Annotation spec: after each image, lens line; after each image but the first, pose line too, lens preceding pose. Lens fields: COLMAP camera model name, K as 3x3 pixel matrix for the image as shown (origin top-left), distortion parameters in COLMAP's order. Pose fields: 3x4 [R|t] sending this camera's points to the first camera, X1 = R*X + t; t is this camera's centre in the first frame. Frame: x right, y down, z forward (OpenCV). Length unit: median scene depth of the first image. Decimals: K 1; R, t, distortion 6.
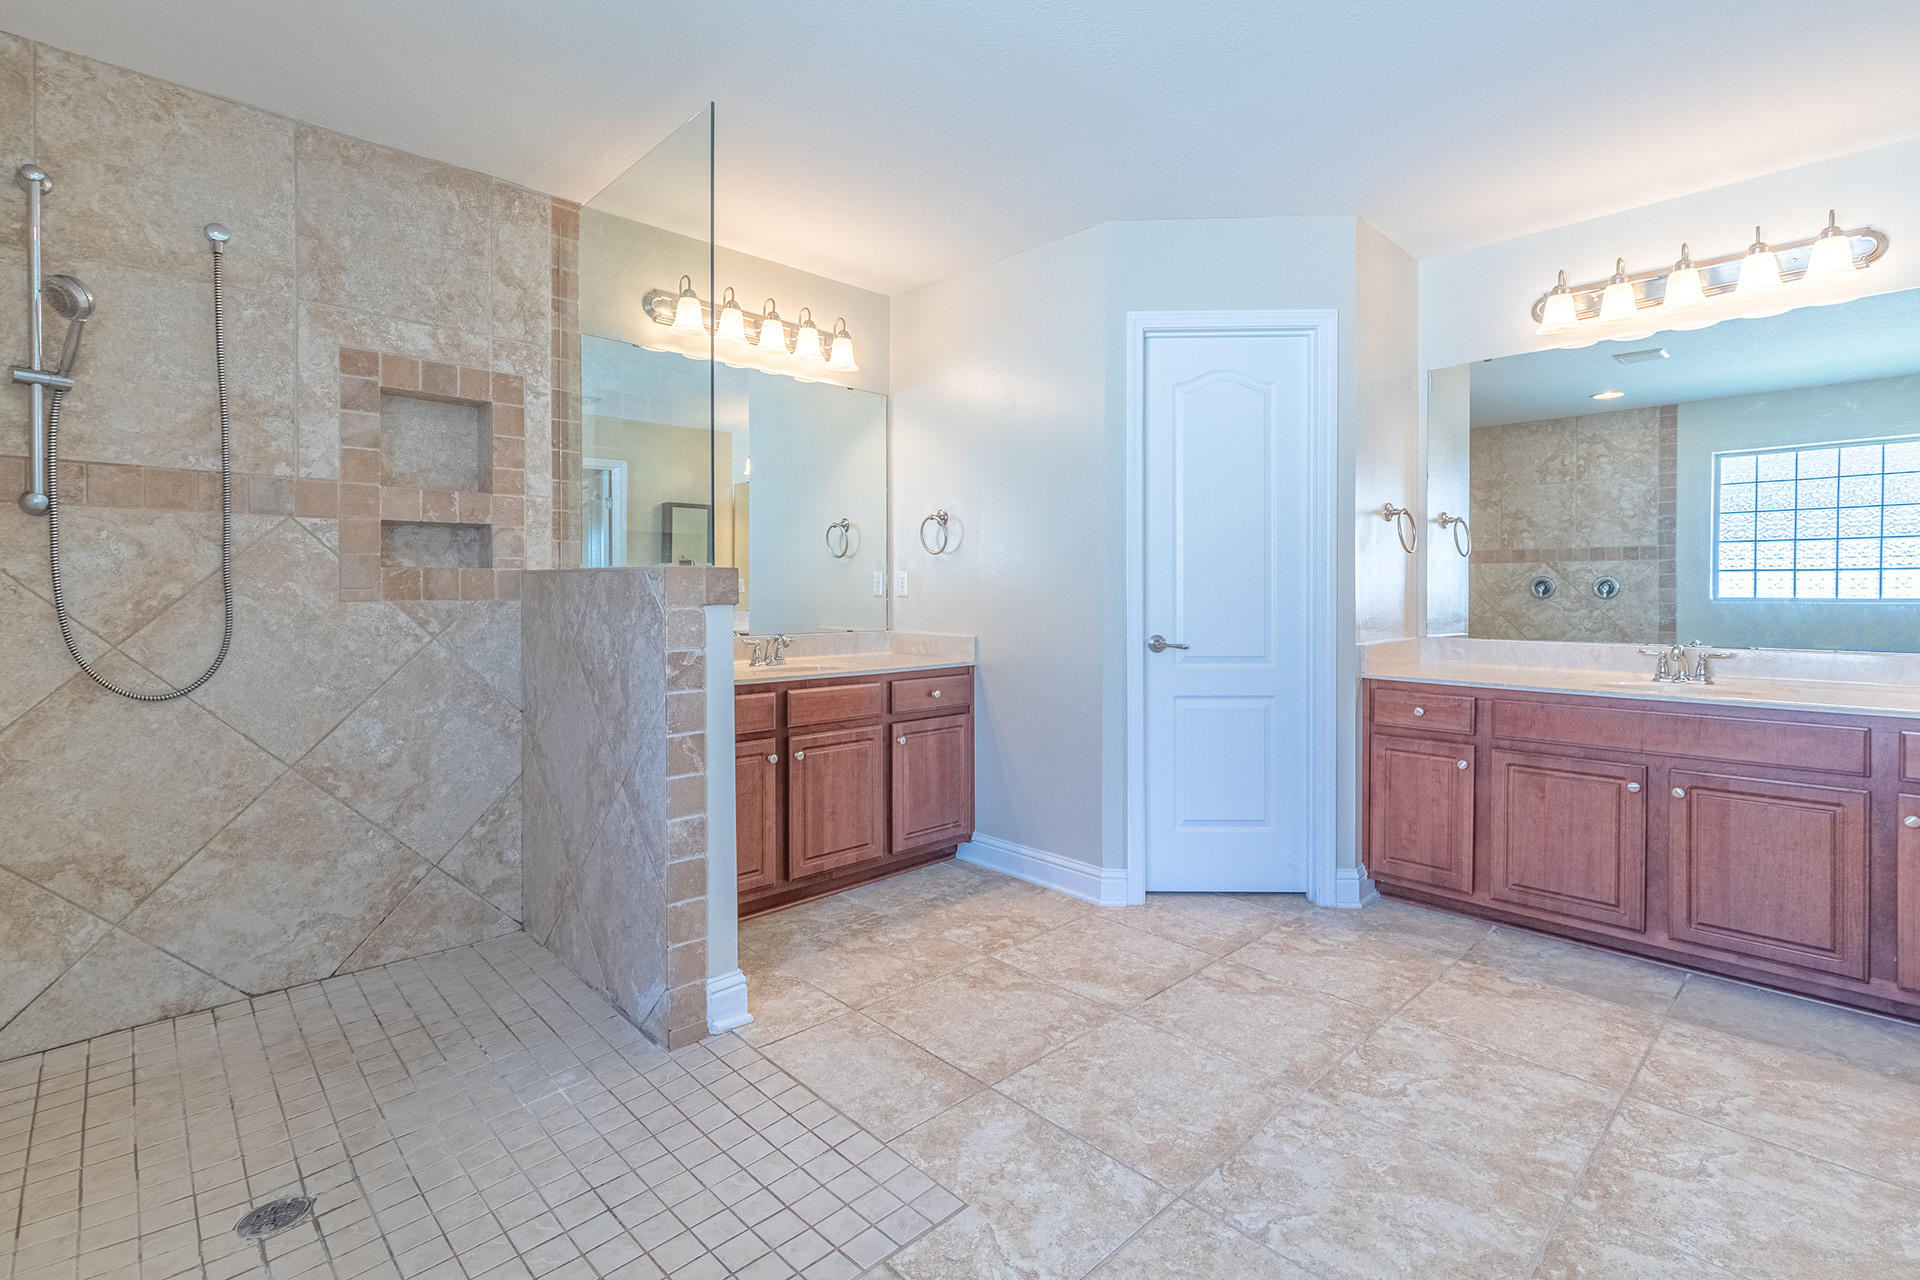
lens RADIAL K [[872.2, 0, 1001.9], [0, 872.2, 597.4], [0, 0, 1]] dist [0.008684, -0.000322]
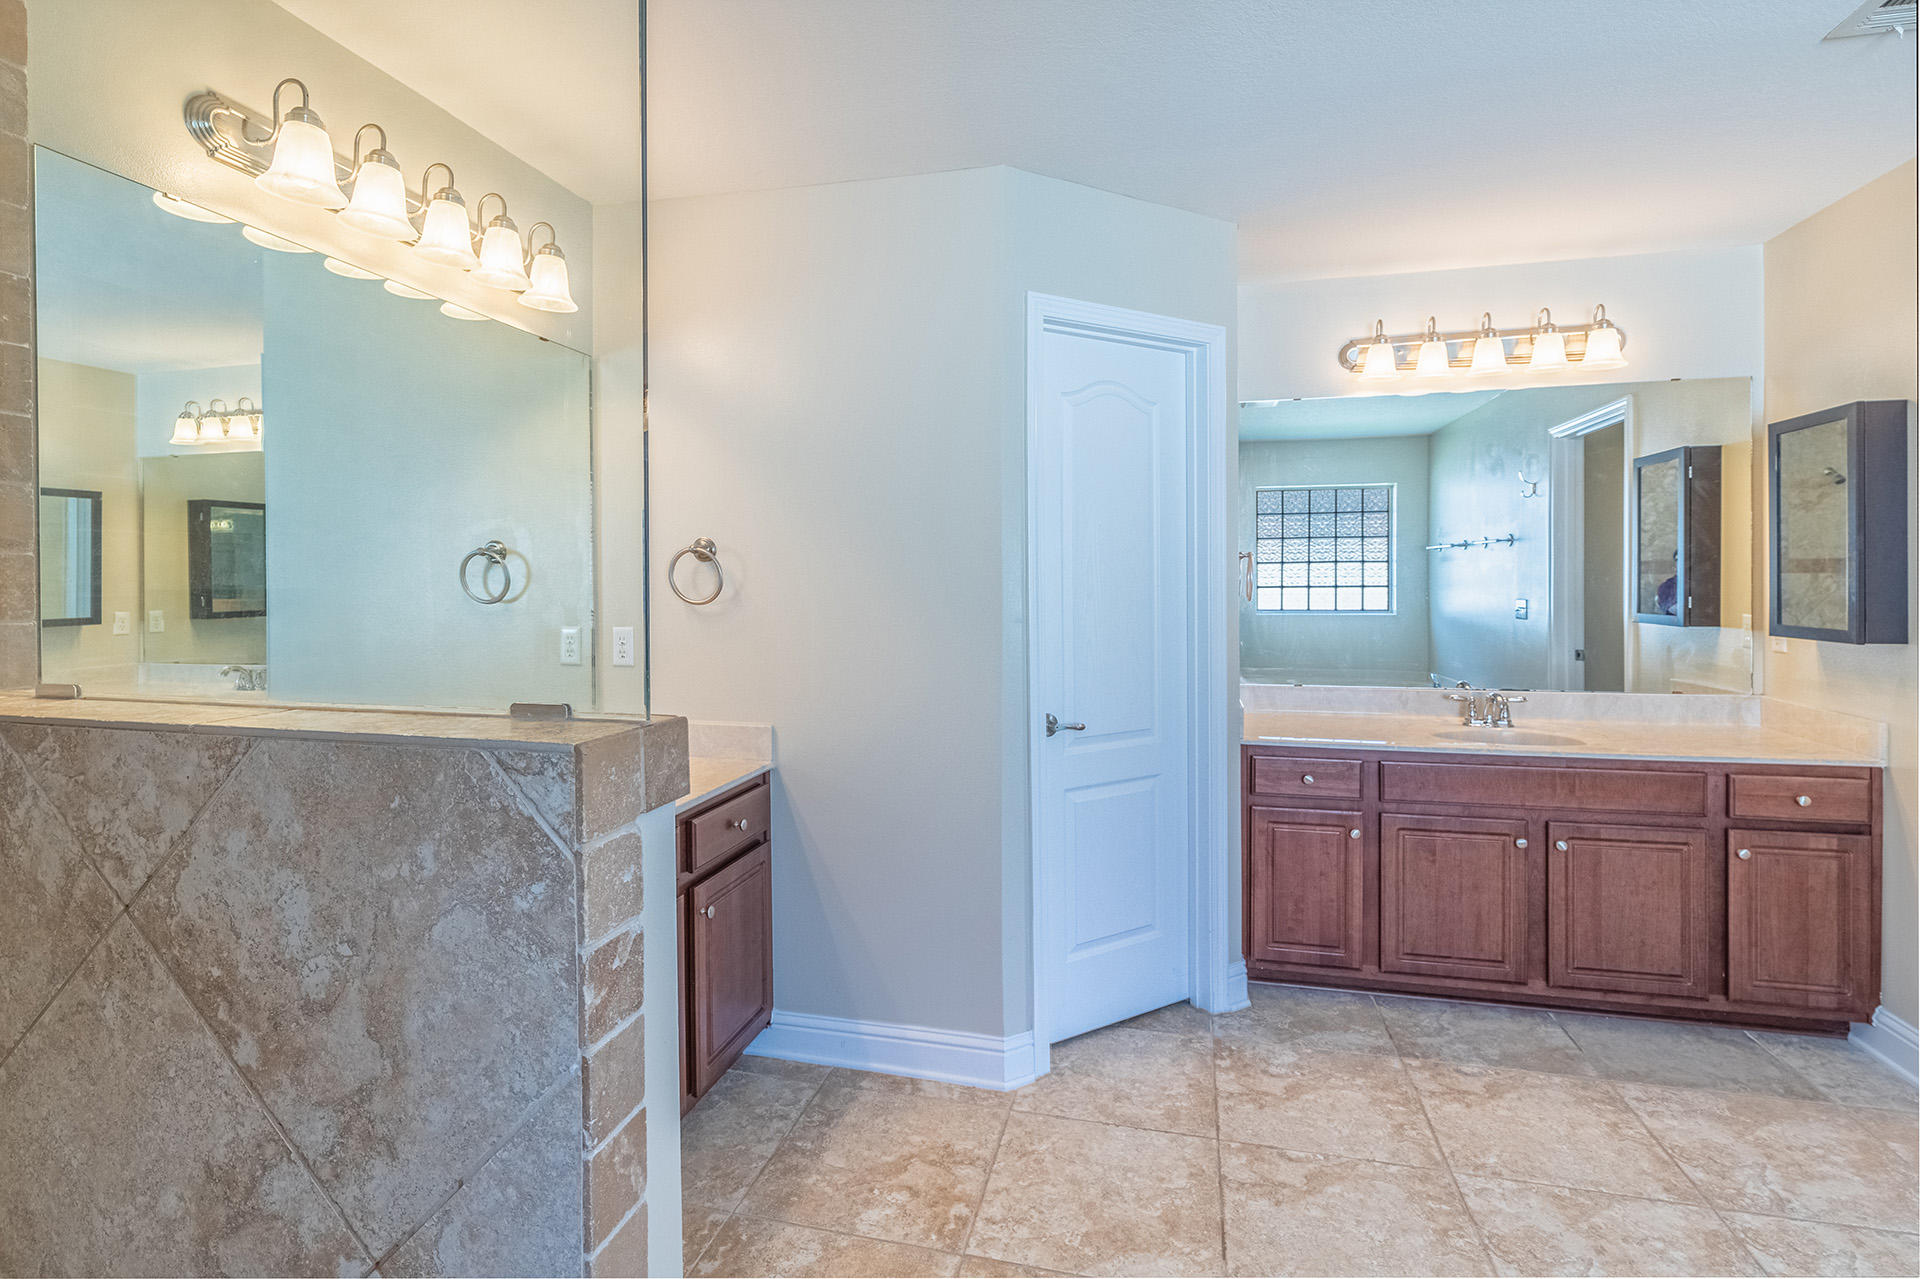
lens RADIAL K [[894.6, 0, 967.7], [0, 894.6, 590.8], [0, 0, 1]] dist [-0.000795, -0.000610]
pose [[0.859287, -0.010722, 0.511382, -0.315514], [0.010566, 0.999939, 0.003211, -0.076225], [-0.511385, 0.002644, 0.859348, 0.389803]]
